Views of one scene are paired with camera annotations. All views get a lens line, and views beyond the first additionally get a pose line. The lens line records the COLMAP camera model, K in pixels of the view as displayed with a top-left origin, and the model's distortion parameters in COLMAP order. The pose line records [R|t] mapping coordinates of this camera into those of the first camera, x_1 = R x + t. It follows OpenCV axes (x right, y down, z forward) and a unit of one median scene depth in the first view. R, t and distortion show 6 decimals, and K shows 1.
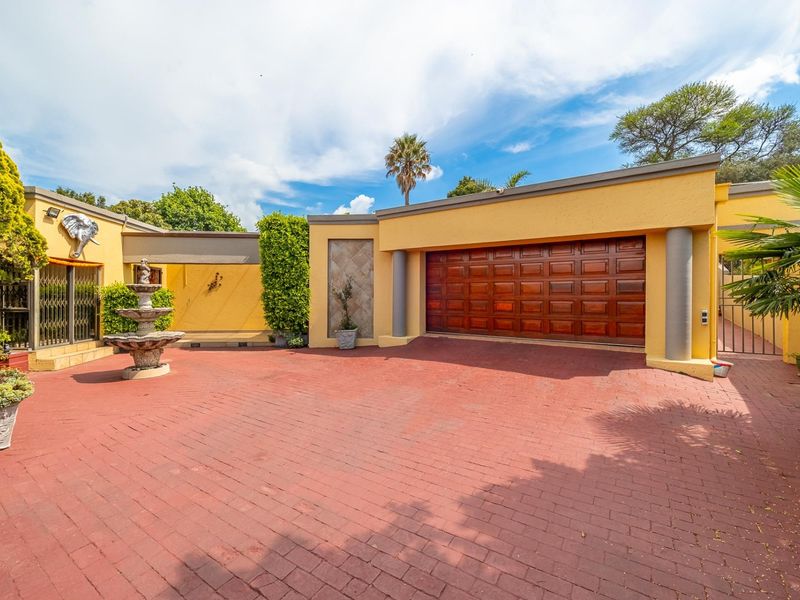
lens RADIAL K [[353.5, 0, 404.3], [0, 353.5, 296.3], [0, 0, 1]] dist [-0.014125, 0.000924]
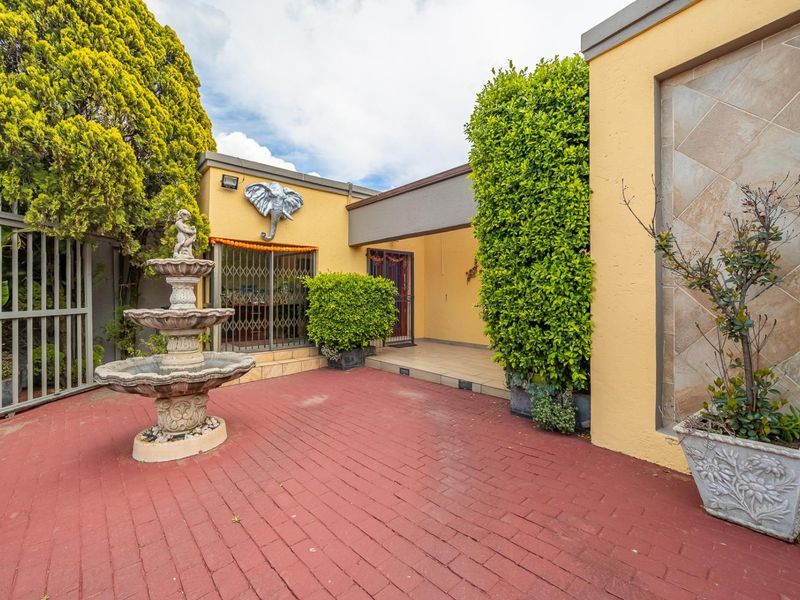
lens RADIAL K [[366.8, 0, 401.0], [0, 366.8, 289.8], [0, 0, 1]] dist [-0.001224, 0.000285]
pose [[0.582206, -0.010987, -0.812967, -0.100331], [0.006158, 0.999940, -0.009103, 0.008678], [0.813018, 0.000294, 0.582238, 0.678777]]
